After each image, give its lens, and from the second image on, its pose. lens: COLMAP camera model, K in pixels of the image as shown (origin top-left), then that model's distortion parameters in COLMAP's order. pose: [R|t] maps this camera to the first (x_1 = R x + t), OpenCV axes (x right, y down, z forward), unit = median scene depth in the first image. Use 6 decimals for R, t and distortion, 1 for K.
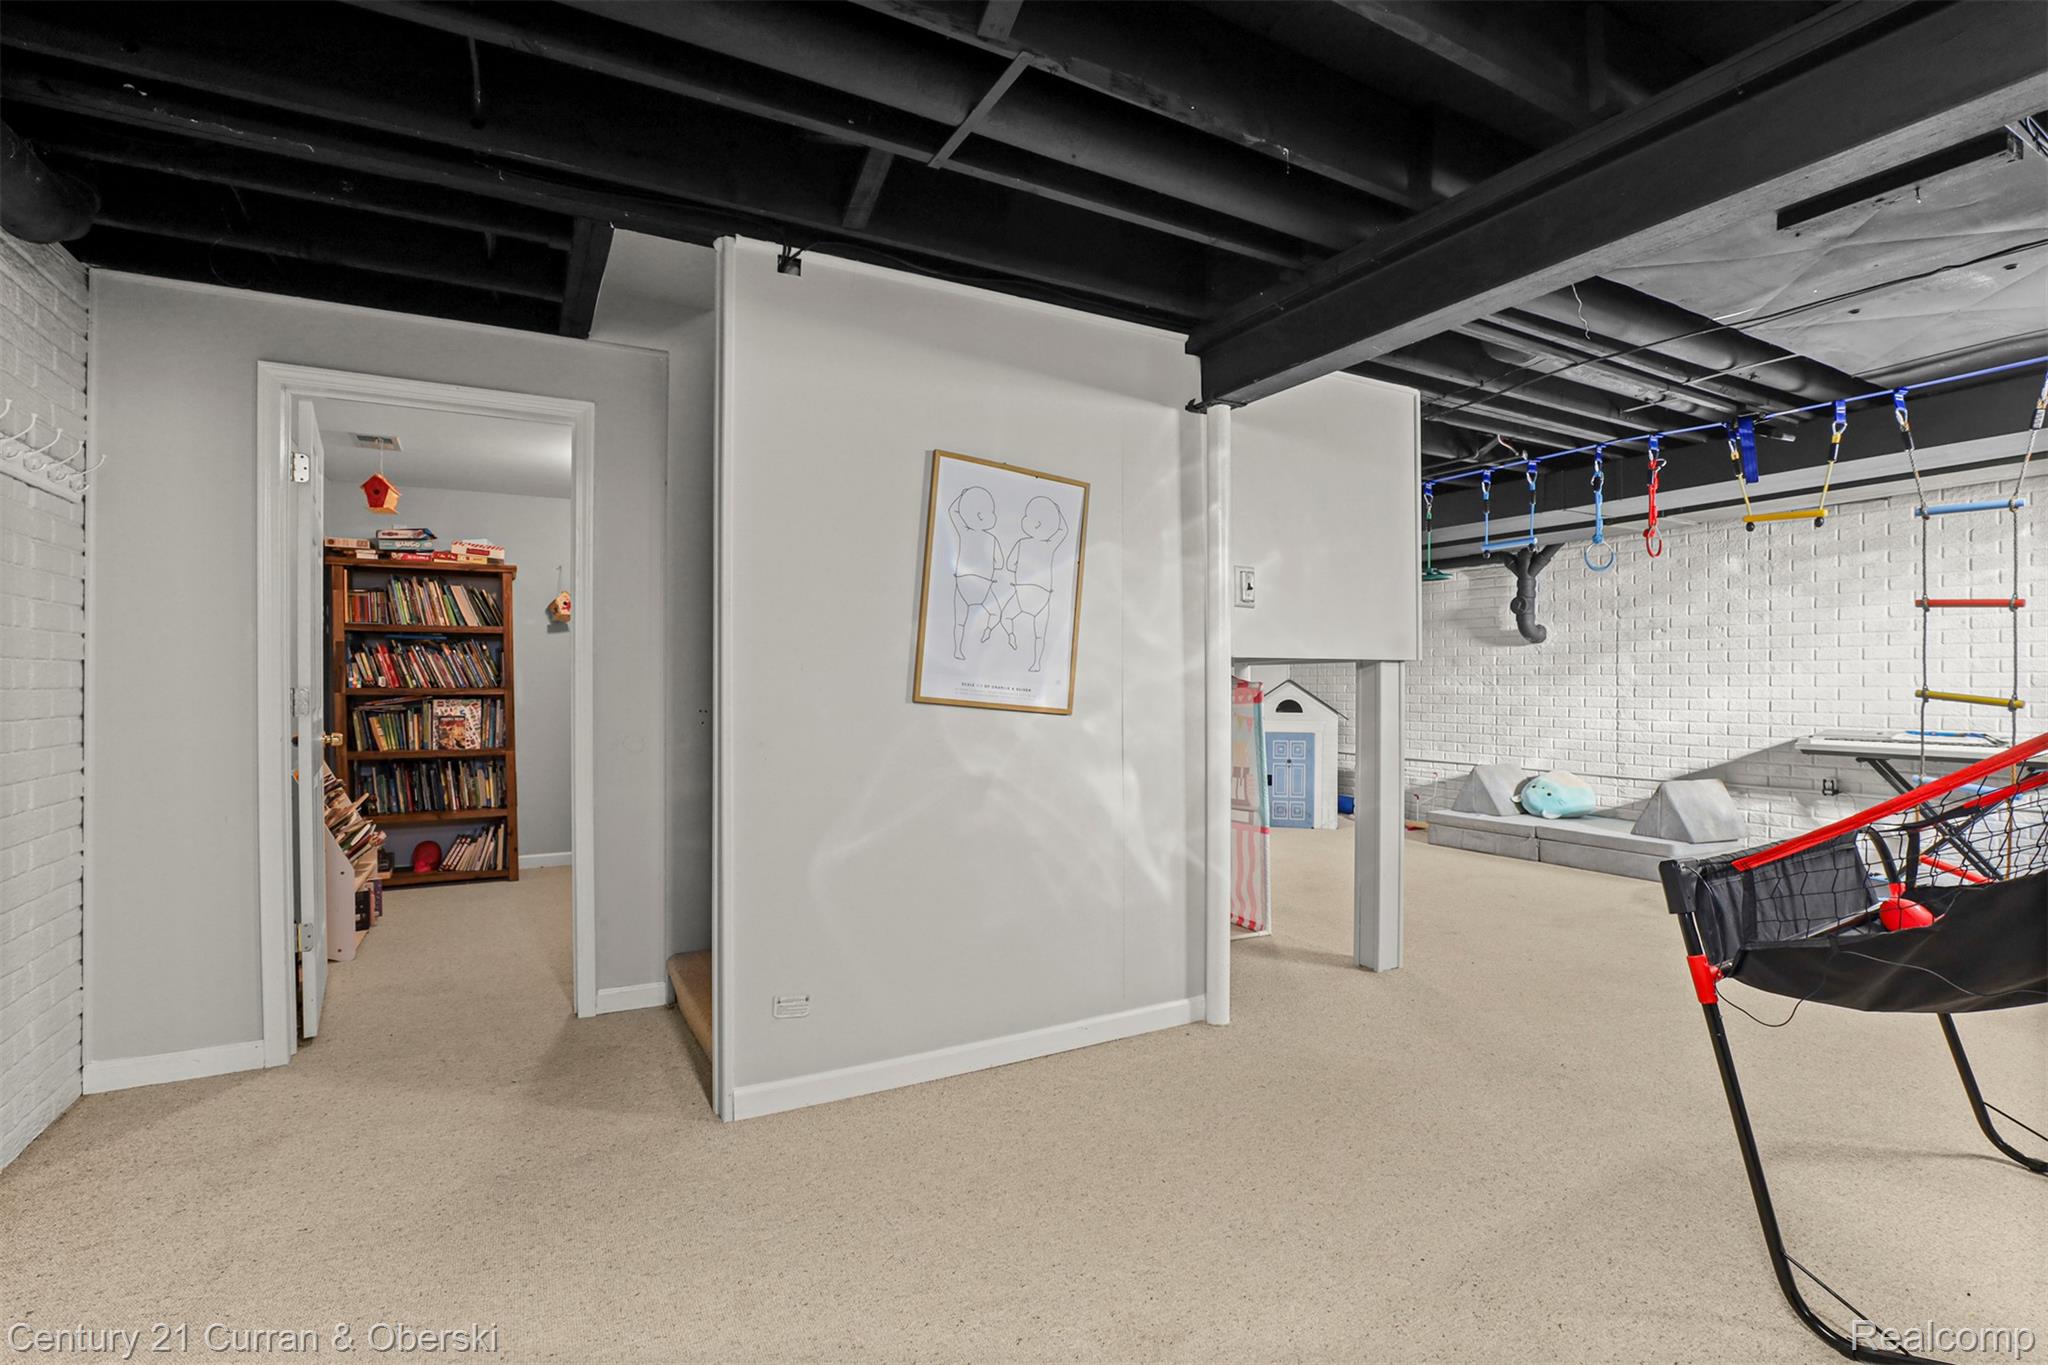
lens RADIAL K [[950.2, 0, 1034.0], [0, 950.2, 680.3], [0, 0, 1]] dist [-0.031367, 0.002261]
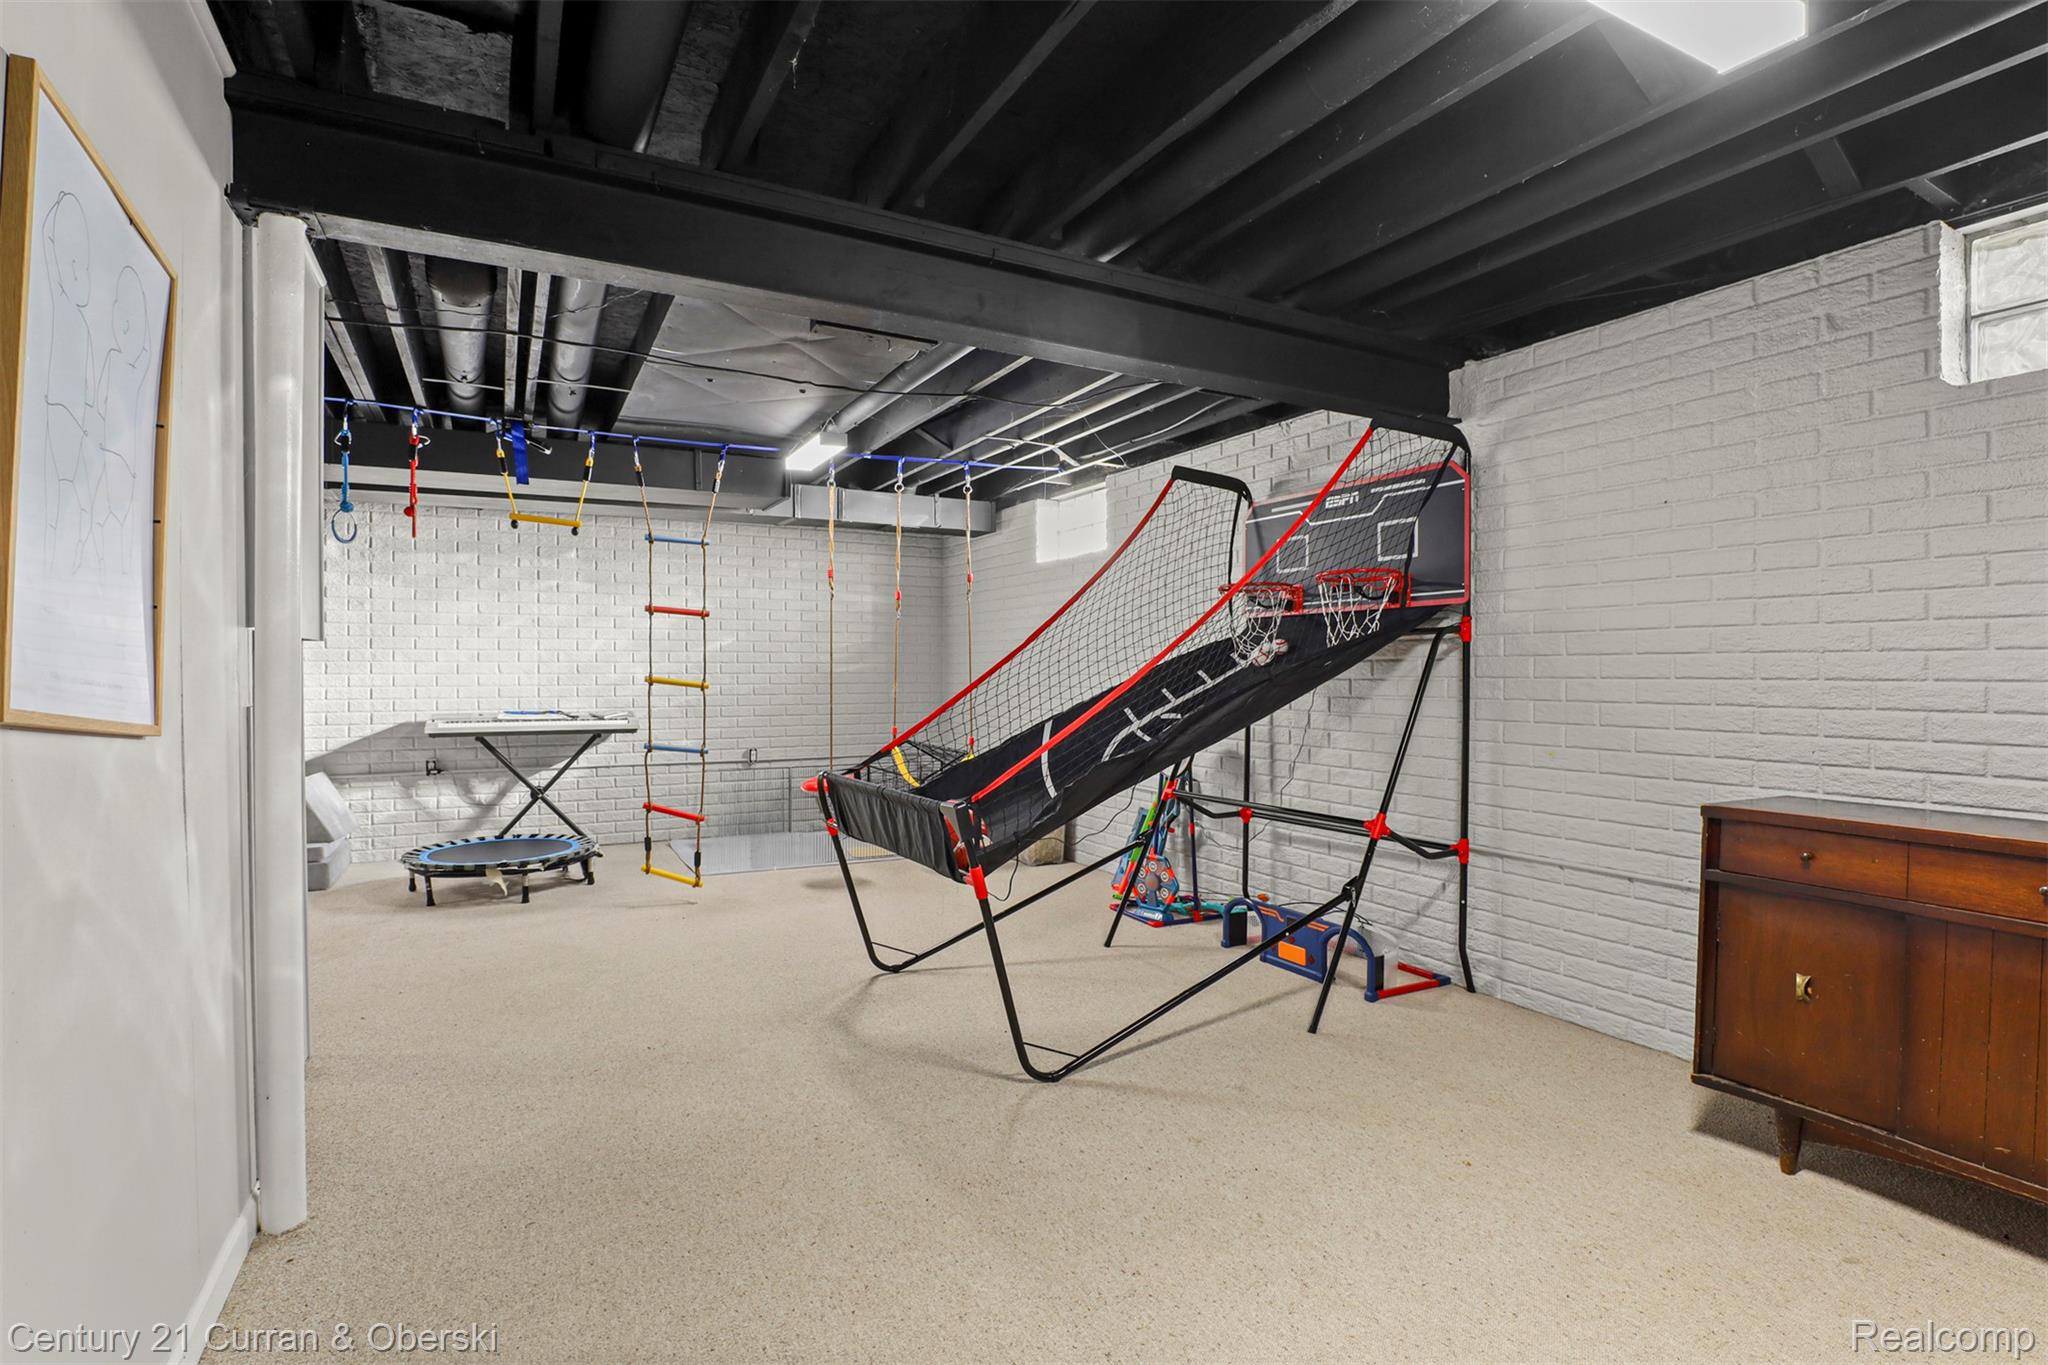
lens RADIAL K [[950.2, 0, 1044.6], [0, 950.2, 669.6], [0, 0, 1]] dist [-0.031367, 0.002261]
pose [[-0.008650, 0.001790, 0.999961, -0.359450], [-0.003420, 0.999992, -0.001819, 0.002341], [-0.999957, -0.003436, -0.008643, 0.461364]]
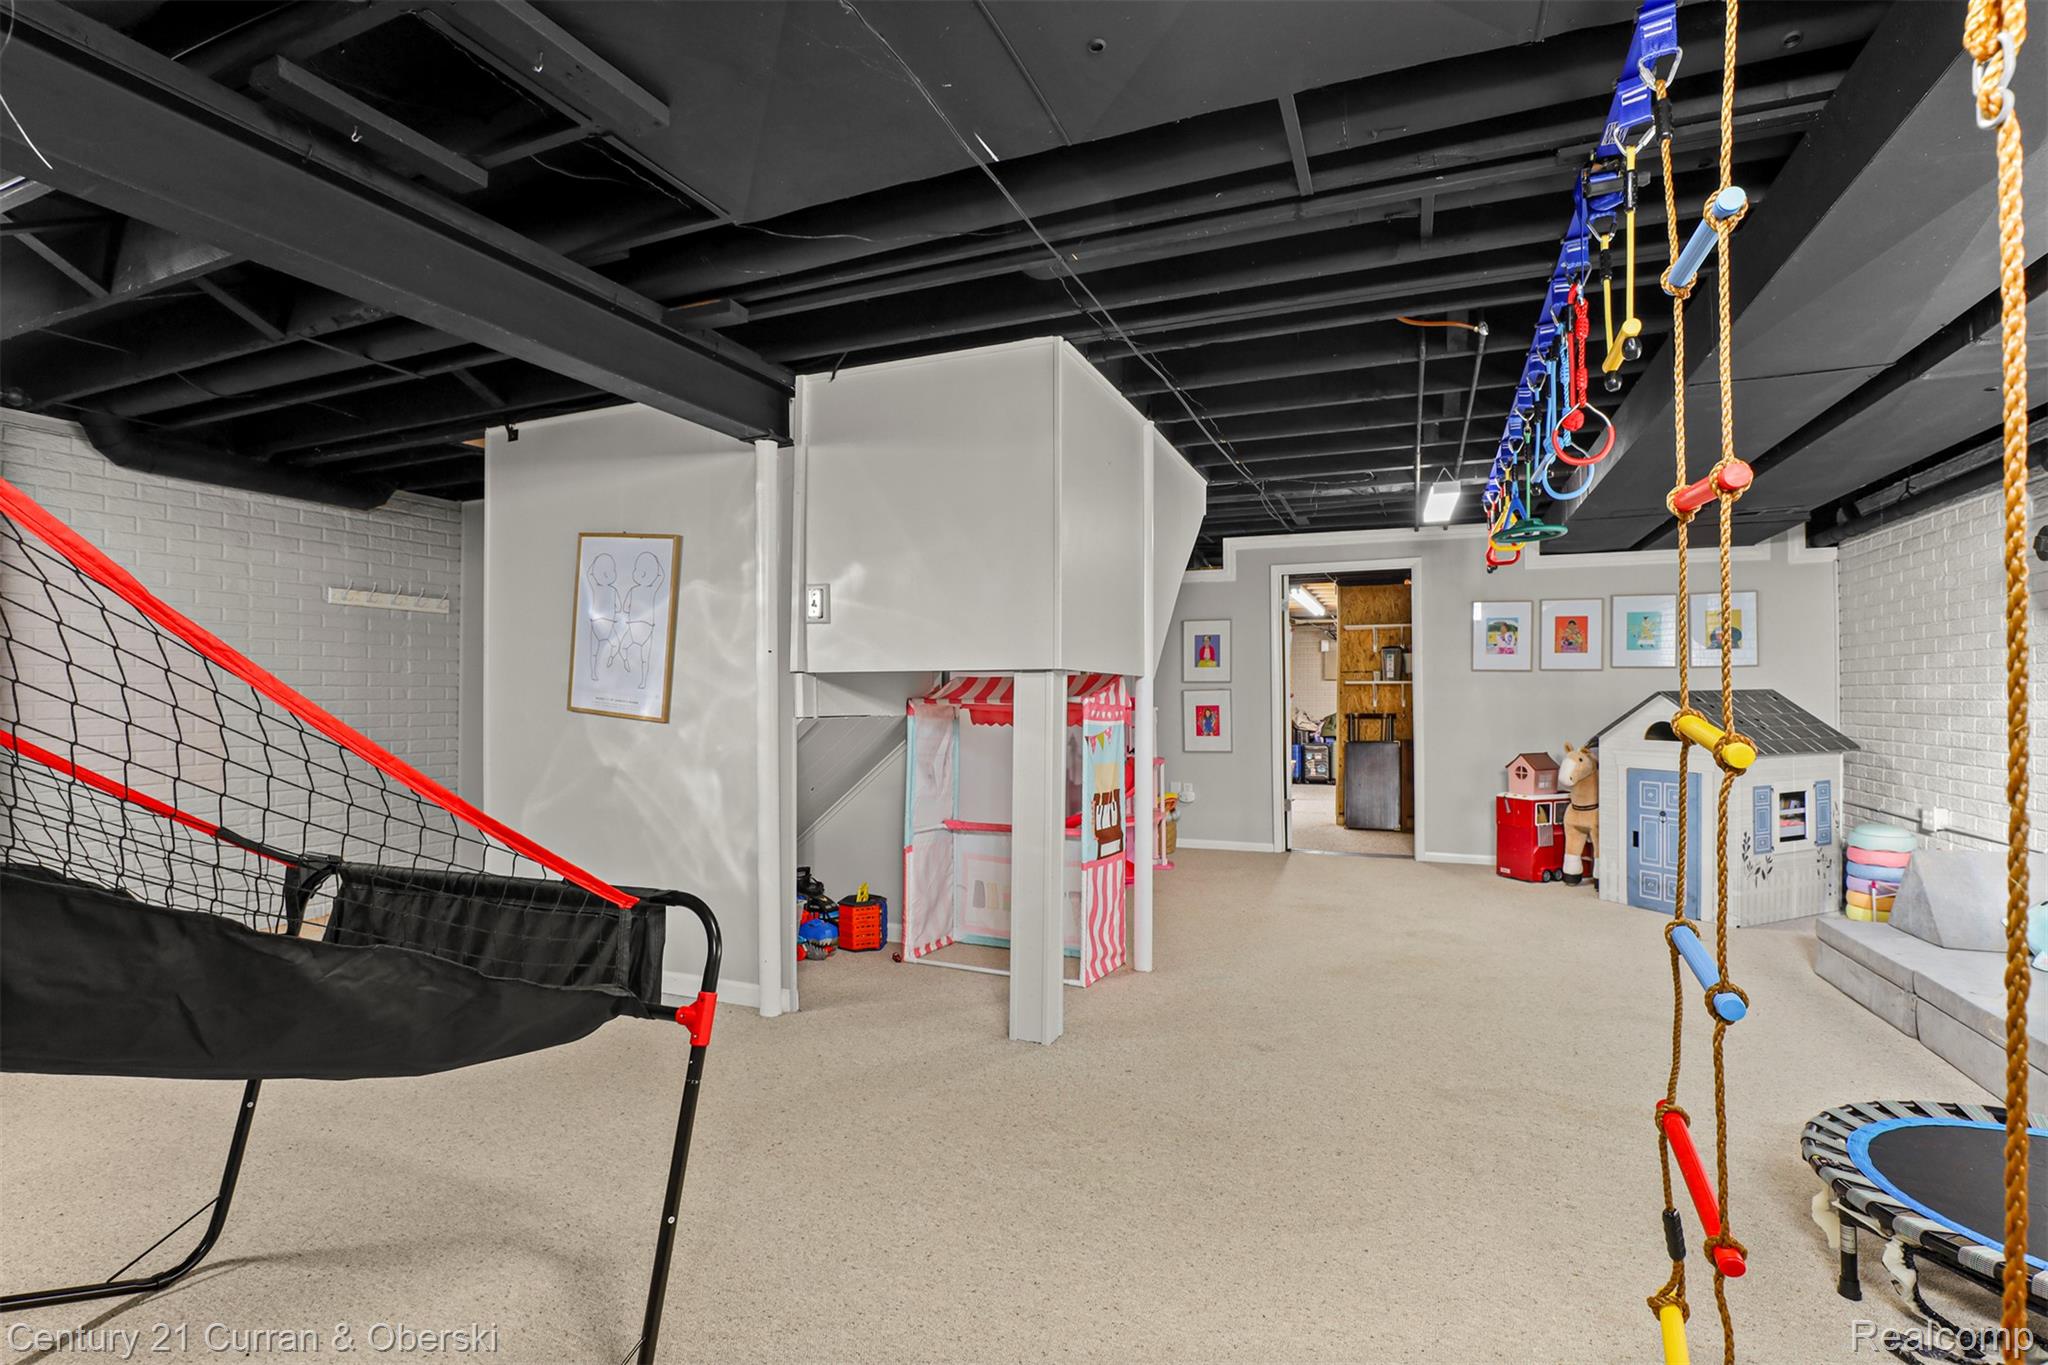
lens RADIAL K [[950.2, 0, 1039.2], [0, 950.2, 689.4], [0, 0, 1]] dist [-0.031367, 0.002261]
pose [[0.614912, -0.005127, -0.788579, 1.097135], [0.002313, 0.999986, -0.004699, -0.001002], [0.788592, 0.001065, 0.614916, 0.517696]]
